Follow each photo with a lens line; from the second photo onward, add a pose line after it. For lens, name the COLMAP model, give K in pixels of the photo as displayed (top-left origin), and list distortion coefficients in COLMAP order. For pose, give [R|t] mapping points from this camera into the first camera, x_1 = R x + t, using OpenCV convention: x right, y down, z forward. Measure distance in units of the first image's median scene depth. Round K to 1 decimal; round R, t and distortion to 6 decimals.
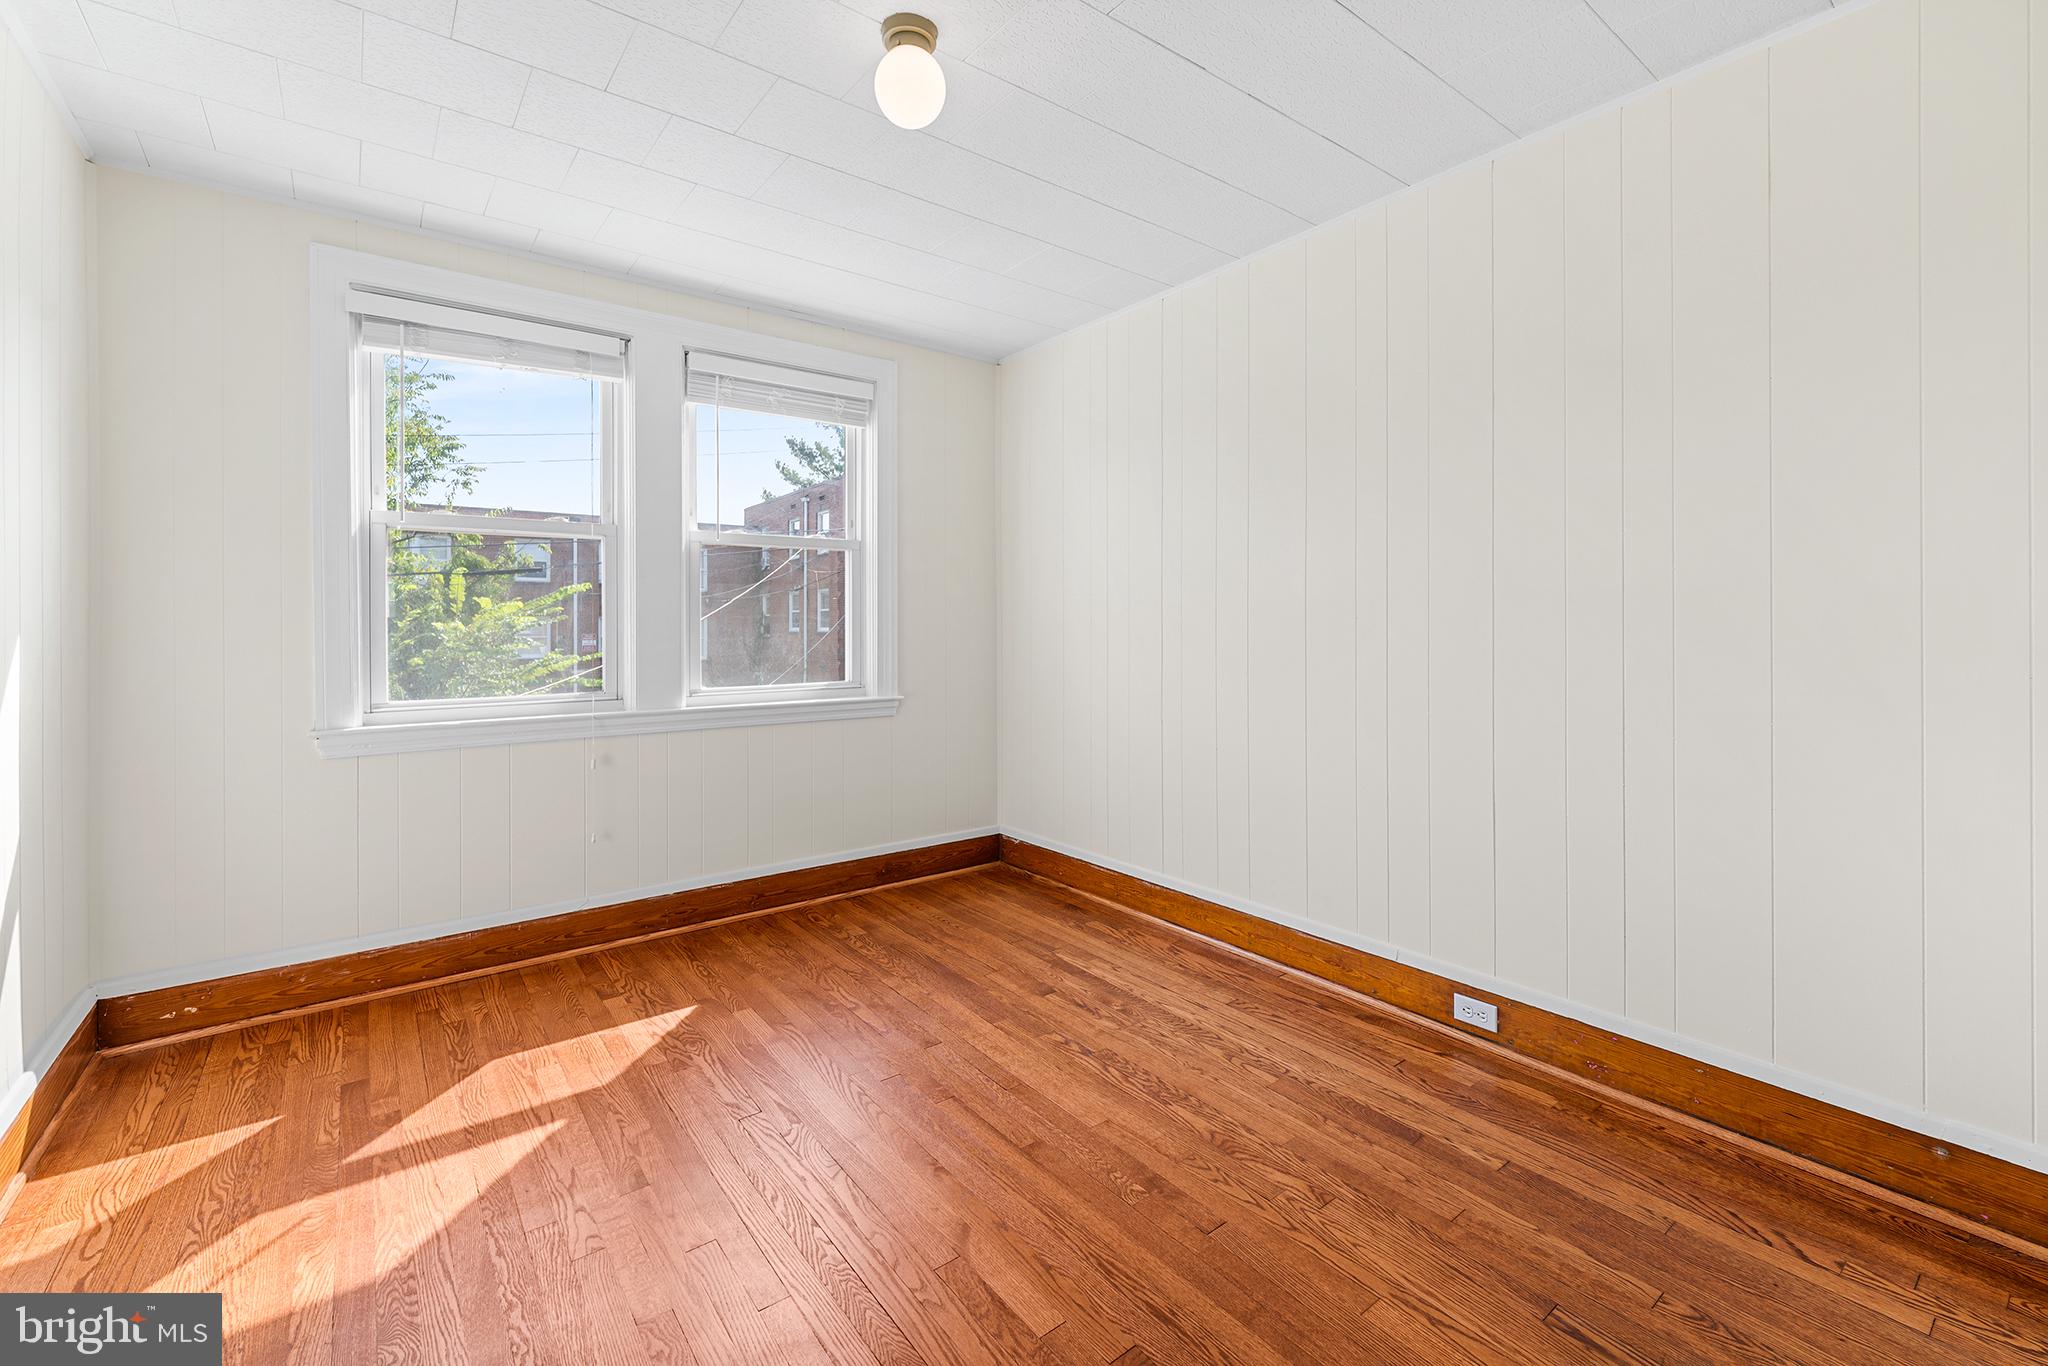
lens RADIAL K [[852.6, 0, 1023.2], [0, 852.6, 637.4], [0, 0, 1]] dist [0.002283, 0.000192]
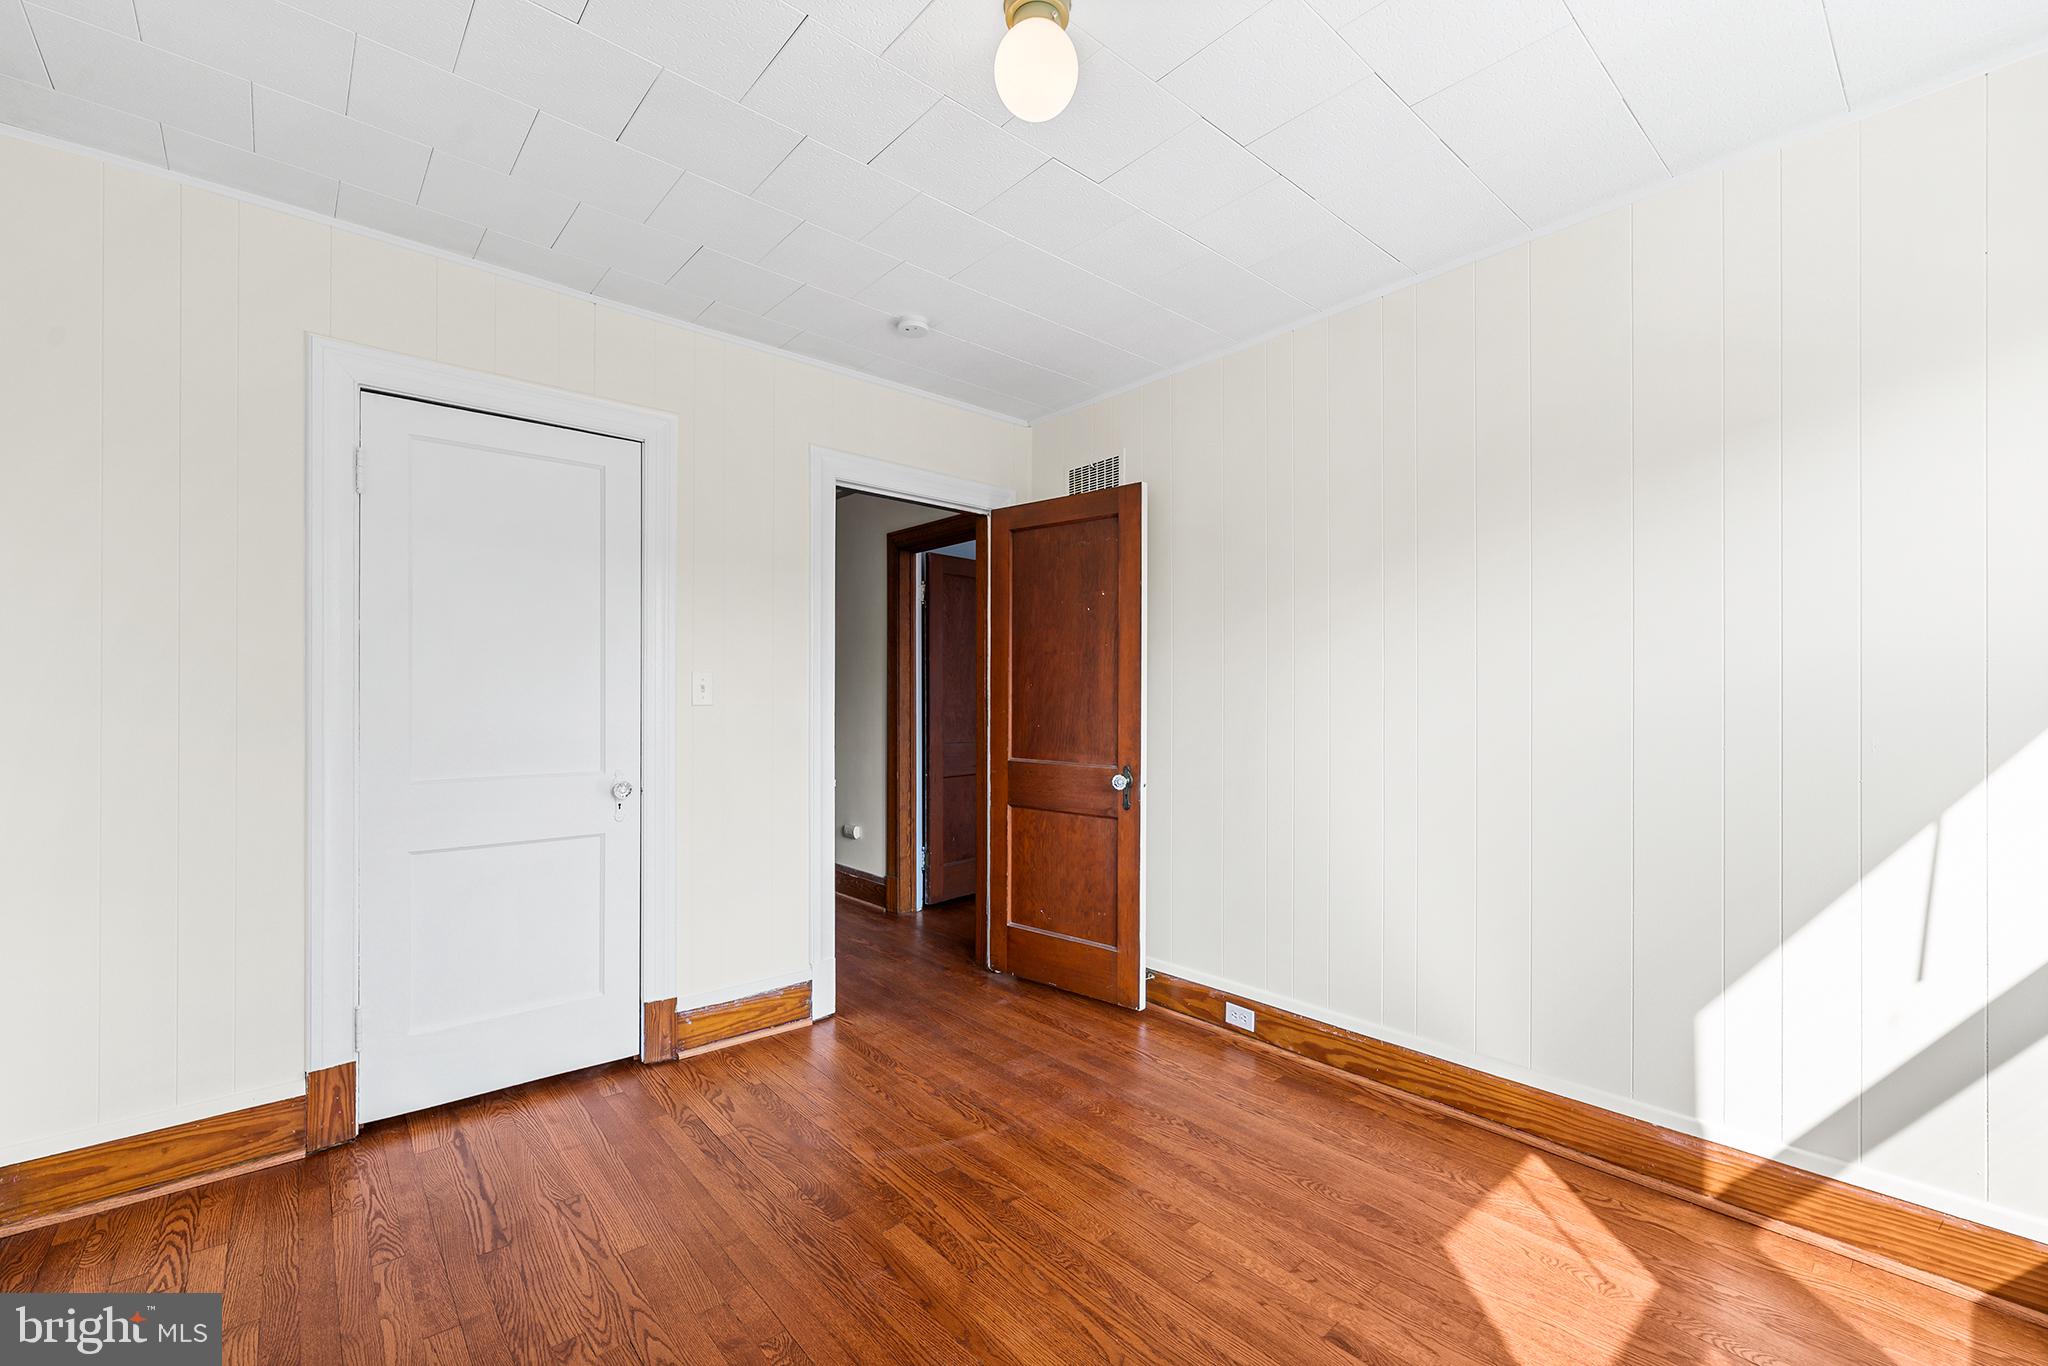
lens RADIAL K [[841.2, 0, 1020.7], [0, 841.2, 705.2], [0, 0, 1]] dist [-0.000506, -0.000304]
pose [[-0.997826, -0.000809, -0.065894, -0.073915], [-0.001167, 0.999985, 0.005407, -0.023594], [0.065889, 0.005472, -0.997812, 2.126957]]
